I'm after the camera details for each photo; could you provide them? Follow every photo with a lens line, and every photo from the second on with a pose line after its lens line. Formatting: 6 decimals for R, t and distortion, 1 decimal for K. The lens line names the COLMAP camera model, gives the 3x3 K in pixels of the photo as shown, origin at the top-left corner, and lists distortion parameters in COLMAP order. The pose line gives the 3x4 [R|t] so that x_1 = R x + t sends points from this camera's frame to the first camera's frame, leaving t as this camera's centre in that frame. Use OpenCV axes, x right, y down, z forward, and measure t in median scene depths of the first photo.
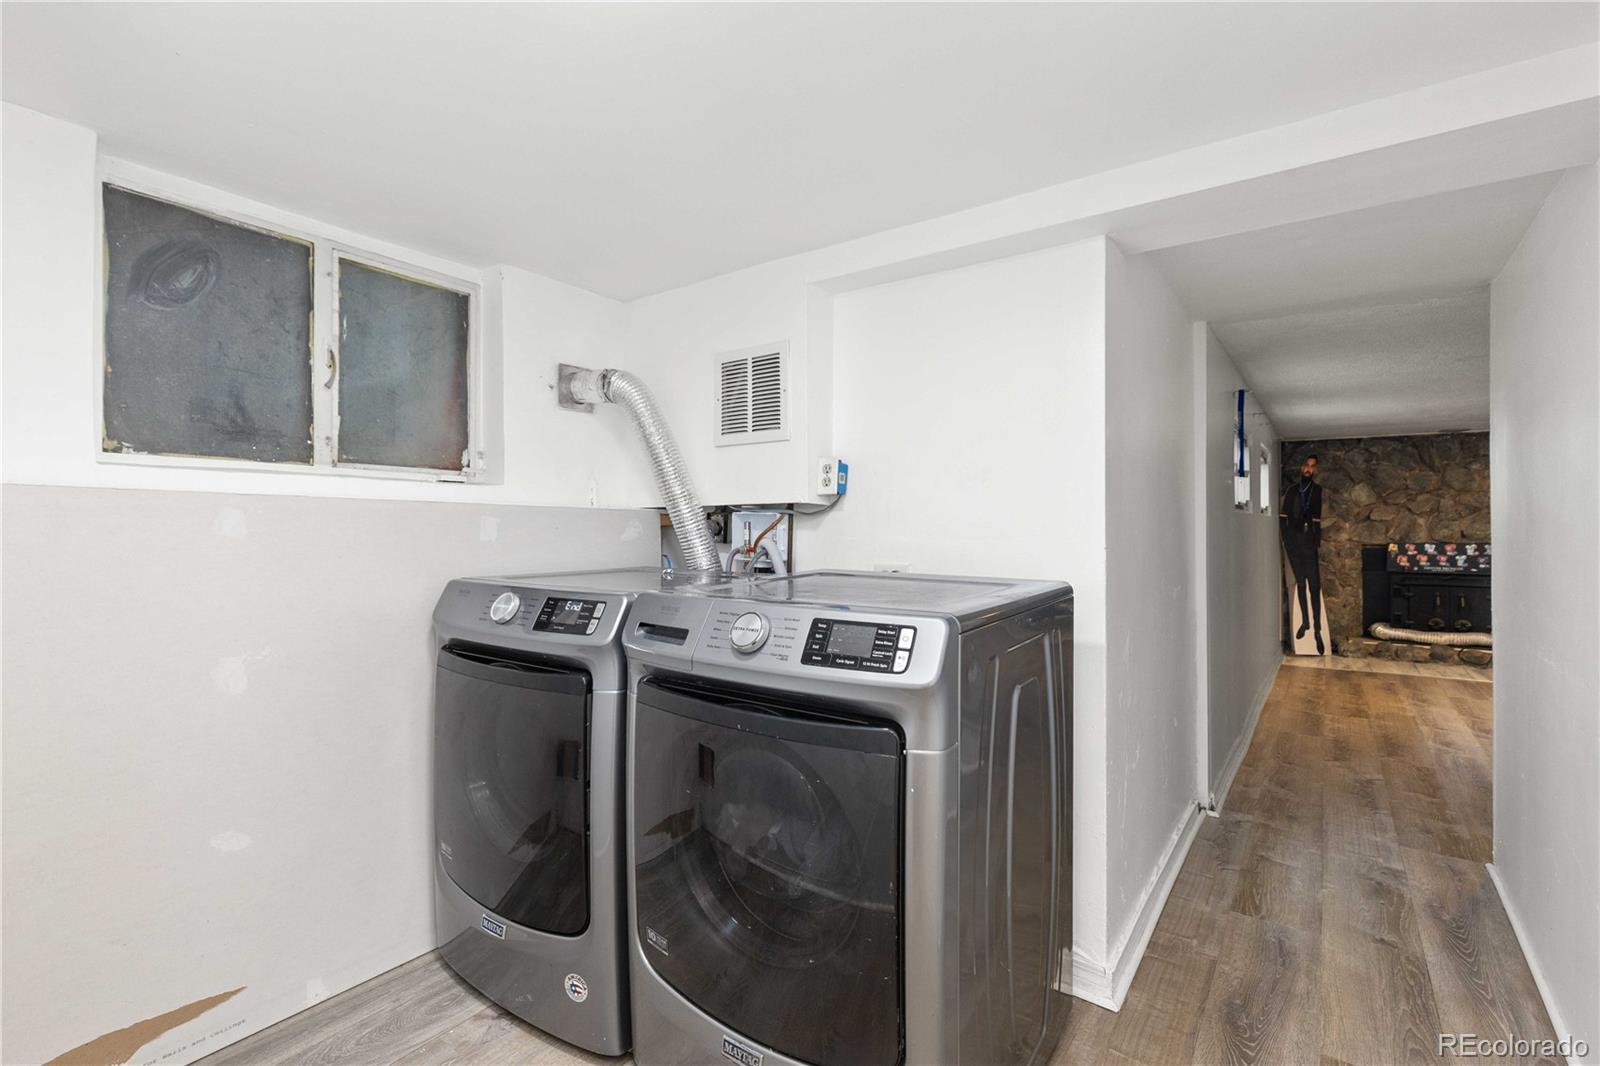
lens RADIAL K [[732.6, 0, 796.2], [0, 732.6, 526.3], [0, 0, 1]] dist [0.003862, 0.000969]
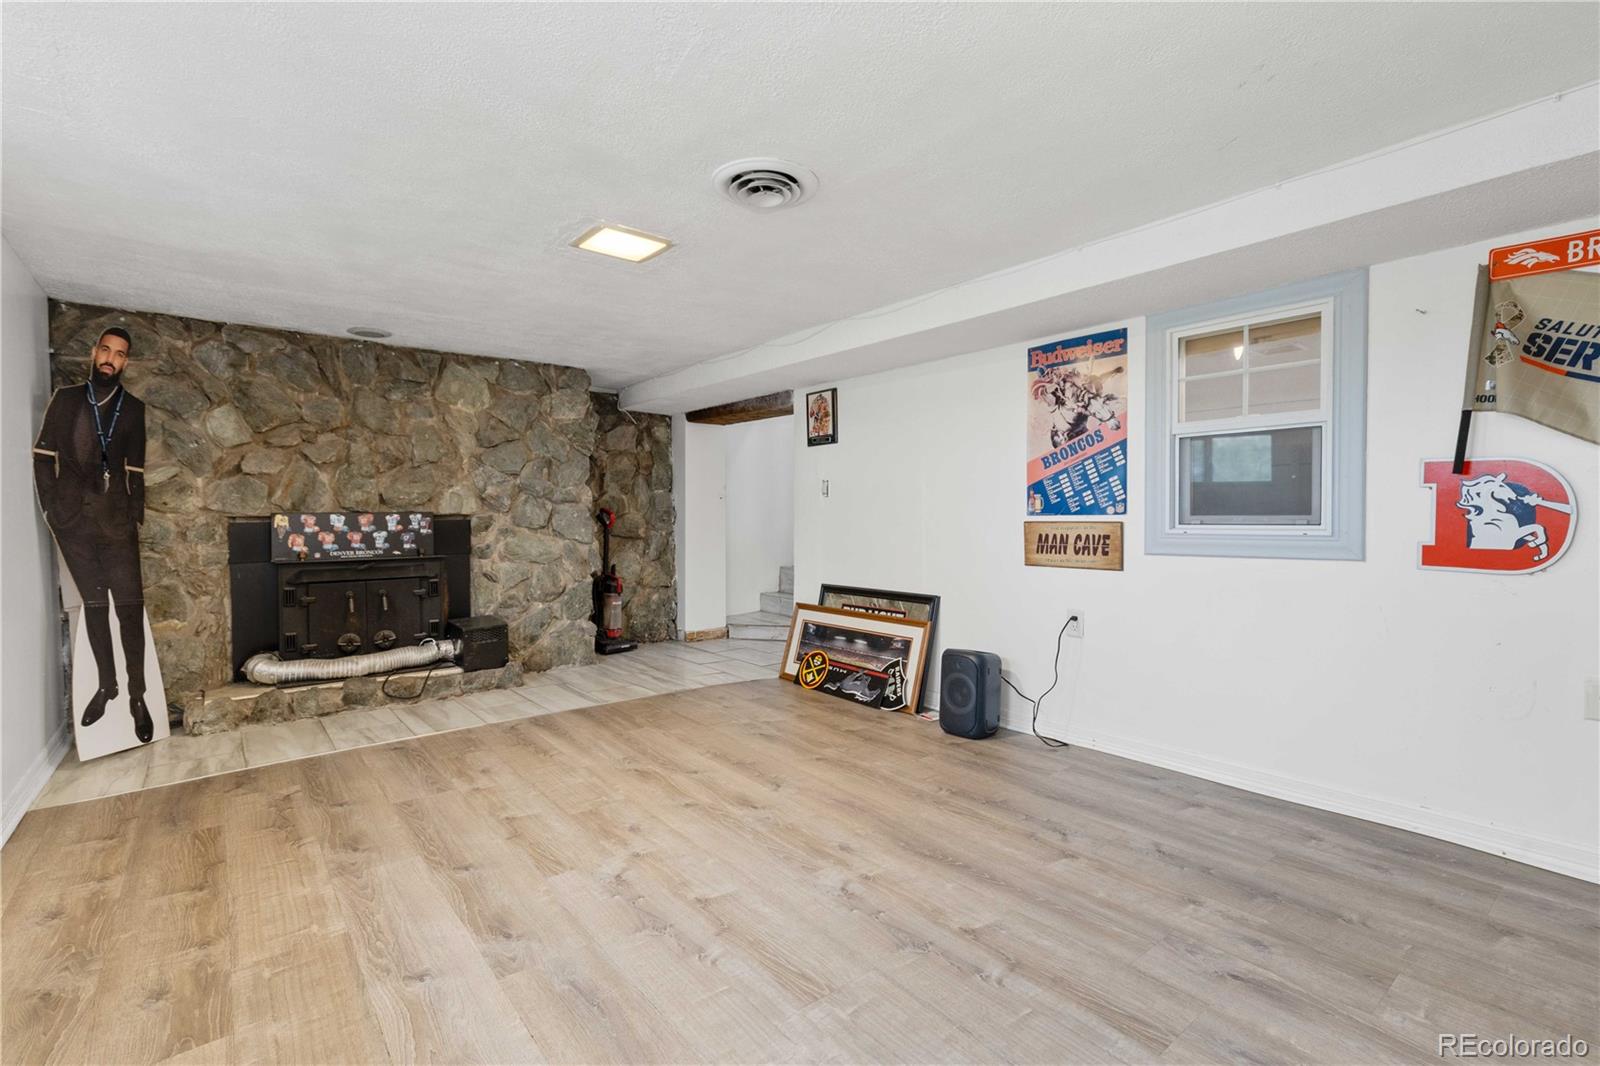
lens RADIAL K [[732.6, 0, 795.0], [0, 732.6, 527.9], [0, 0, 1]] dist [0.003862, 0.000969]
pose [[0.268005, -0.020168, 0.963207, 0.364499], [0.003759, 0.999795, 0.019888, 0.024249], [-0.963410, -0.001710, 0.268026, 0.456295]]
